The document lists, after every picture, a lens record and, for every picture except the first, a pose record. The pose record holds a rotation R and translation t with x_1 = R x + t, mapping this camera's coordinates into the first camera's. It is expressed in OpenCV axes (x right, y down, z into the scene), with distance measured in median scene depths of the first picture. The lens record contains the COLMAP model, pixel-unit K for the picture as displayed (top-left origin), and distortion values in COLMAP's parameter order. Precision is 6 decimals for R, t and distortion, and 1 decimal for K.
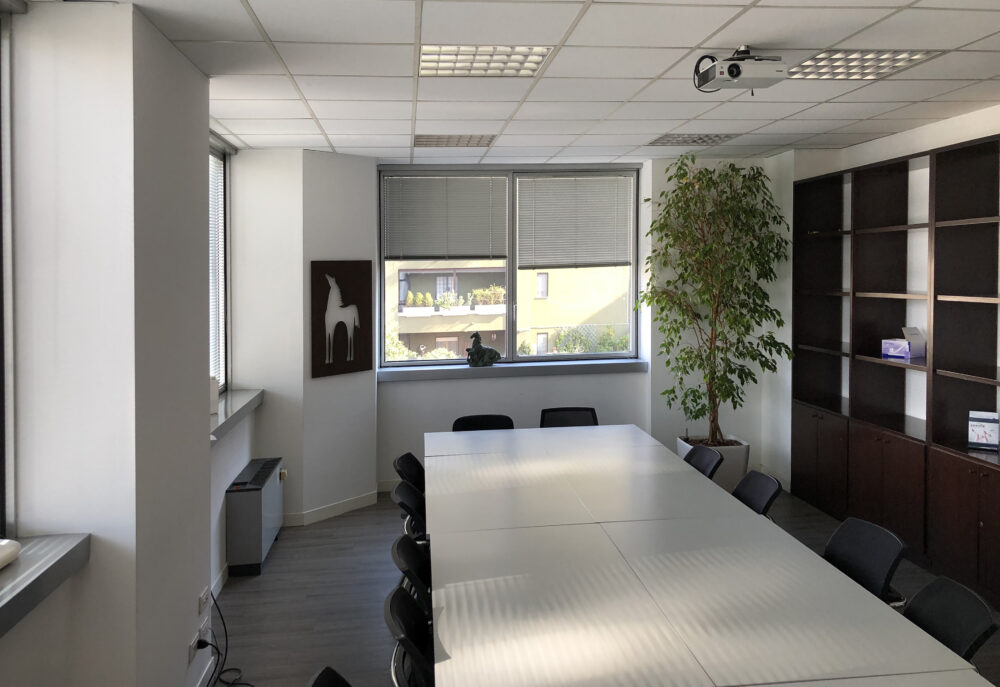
lens RADIAL K [[865.7, 0, 500.0], [0, 865.7, 343.5], [0, 0, 1]] dist [-0.003579, 0.005211]
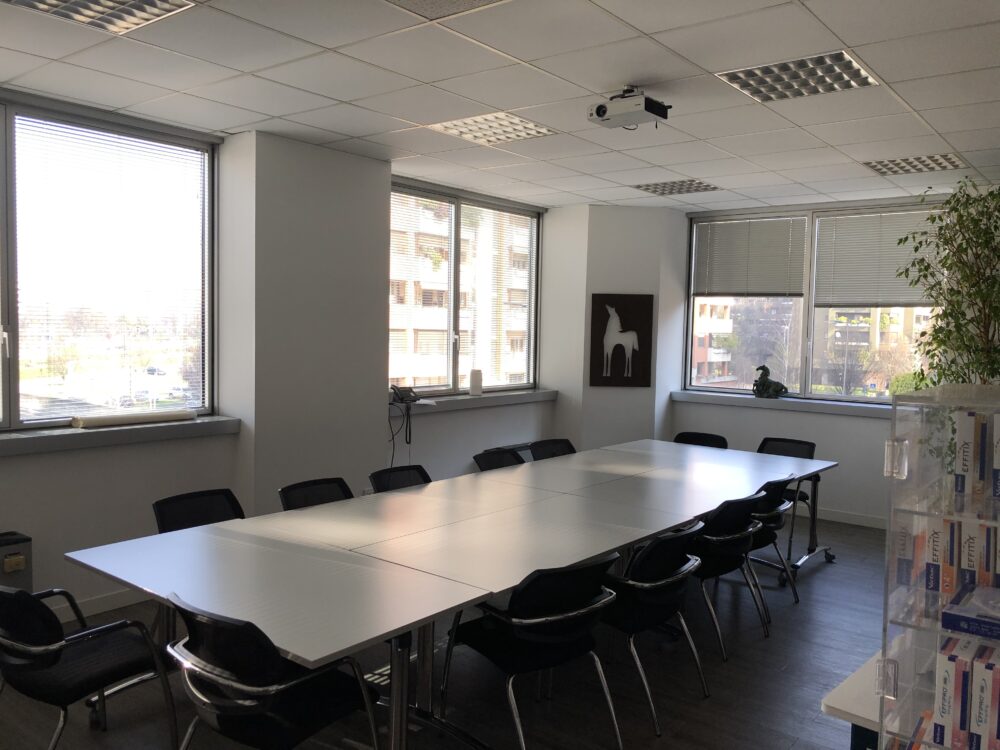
lens RADIAL K [[807.7, 0, 500.0], [0, 807.7, 375.0], [0, 0, 1]] dist [-0.000760, -0.000514]
pose [[0.708865, 0.076307, -0.701205, 0.490788], [-0.092490, 0.995603, 0.014844, 0.015890], [0.699254, 0.054332, 0.712806, 0.081694]]
